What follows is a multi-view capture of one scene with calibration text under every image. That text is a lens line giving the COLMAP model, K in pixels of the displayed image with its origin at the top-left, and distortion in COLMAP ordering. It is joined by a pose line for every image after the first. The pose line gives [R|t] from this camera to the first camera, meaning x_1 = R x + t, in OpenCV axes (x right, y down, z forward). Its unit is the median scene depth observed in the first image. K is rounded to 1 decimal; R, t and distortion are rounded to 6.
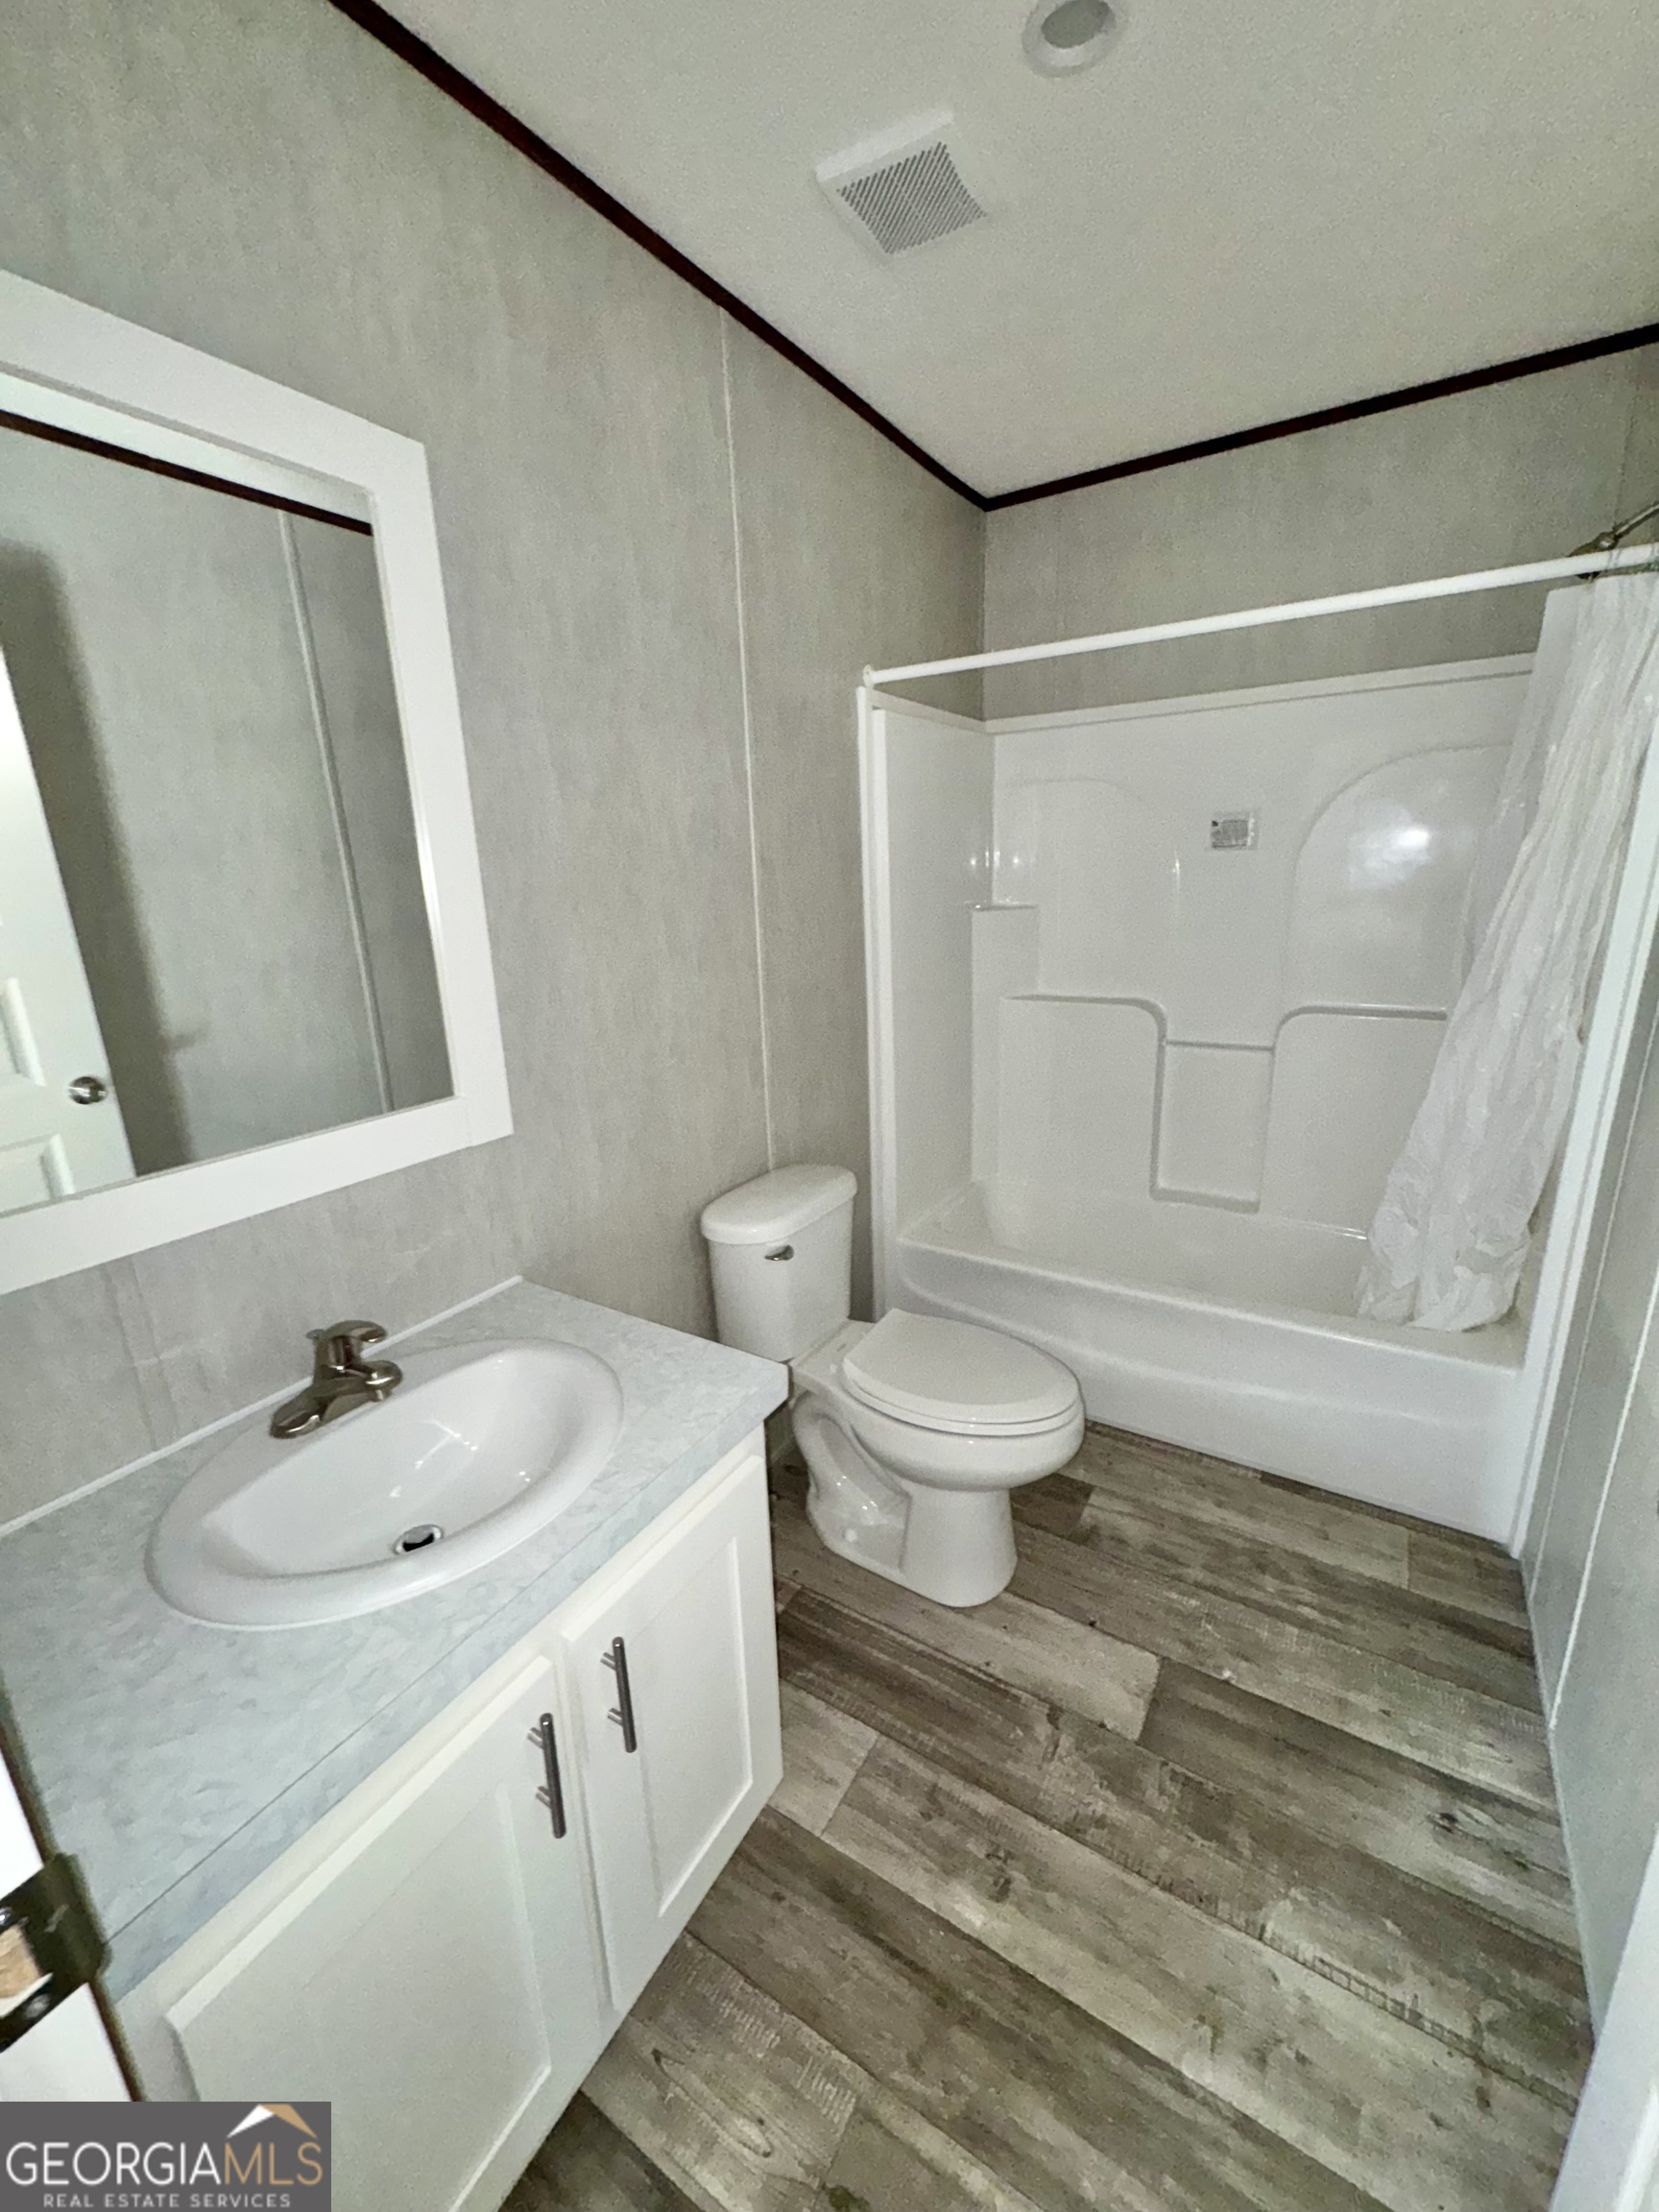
lens RADIAL K [[878.7, 0, 829.5], [0, 878.7, 1106.0], [0, 0, 1]] dist [-0.001513, -0.000613]
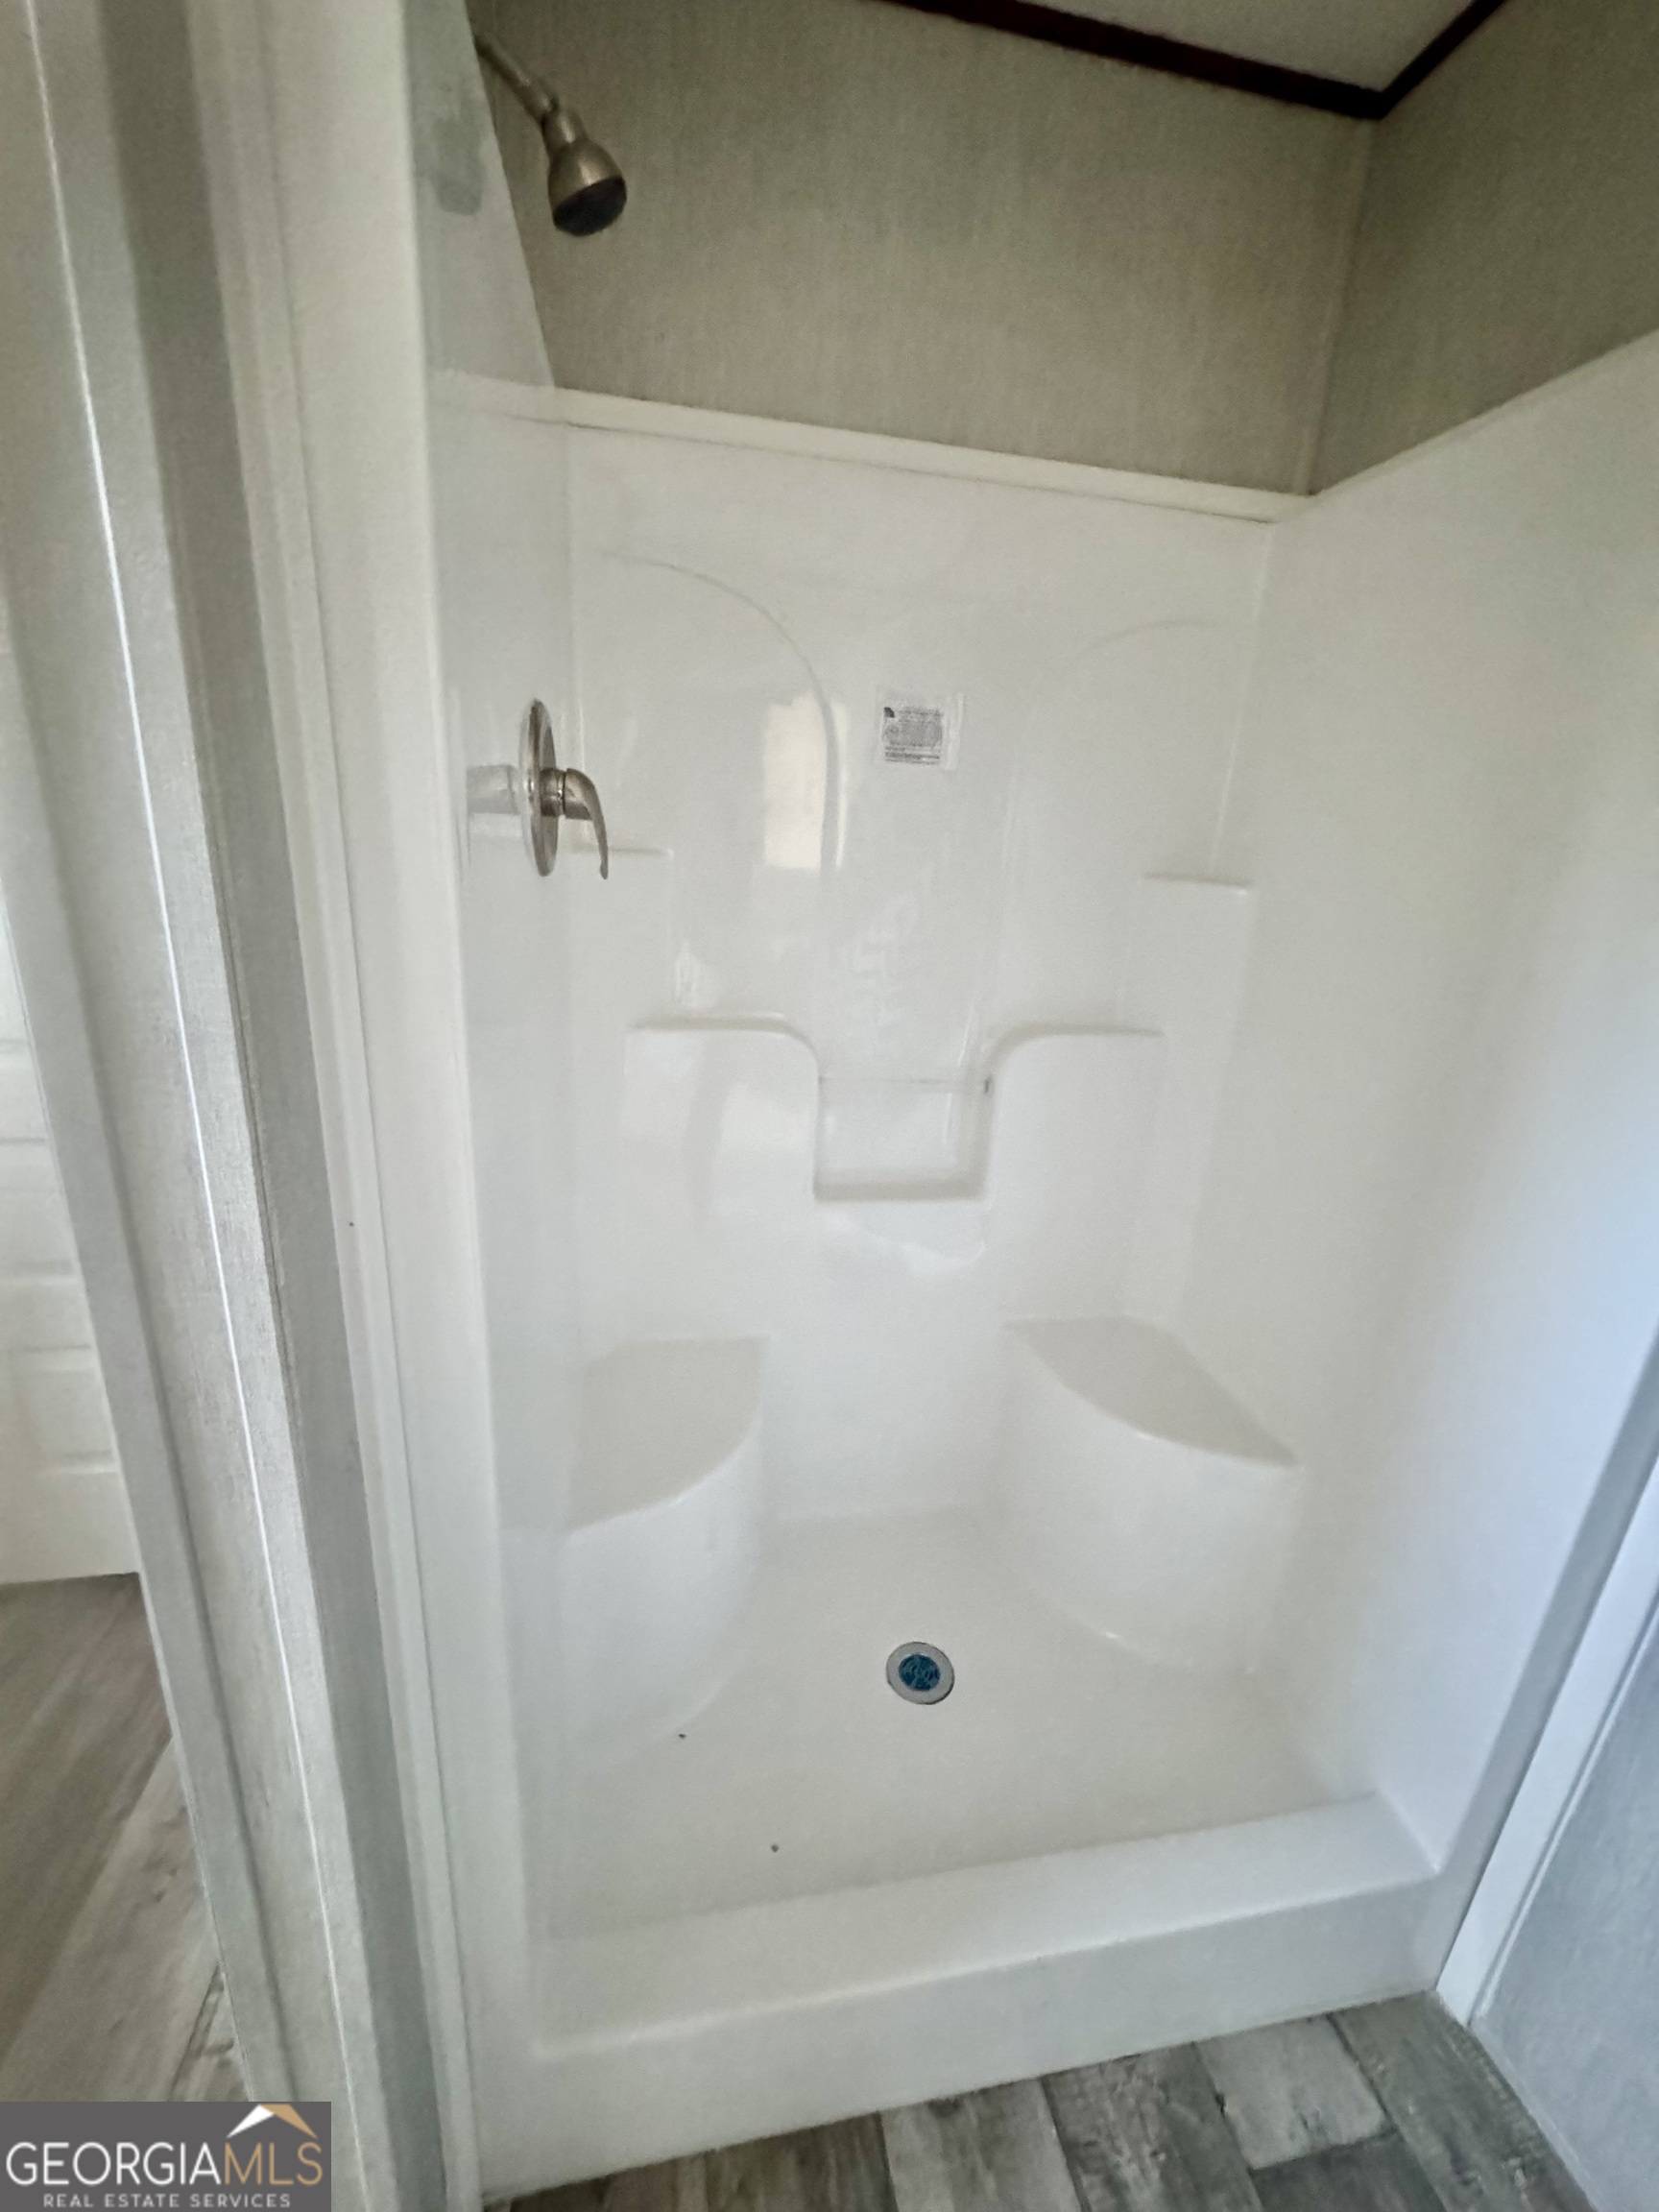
lens RADIAL K [[878.7, 0, 829.5], [0, 878.7, 1106.0], [0, 0, 1]] dist [-0.001513, -0.000613]
pose [[0.688671, 0.292182, -0.663598, 0.366694], [-0.271149, 0.952589, 0.138031, -0.061330], [0.672466, 0.084876, 0.735245, 0.242575]]
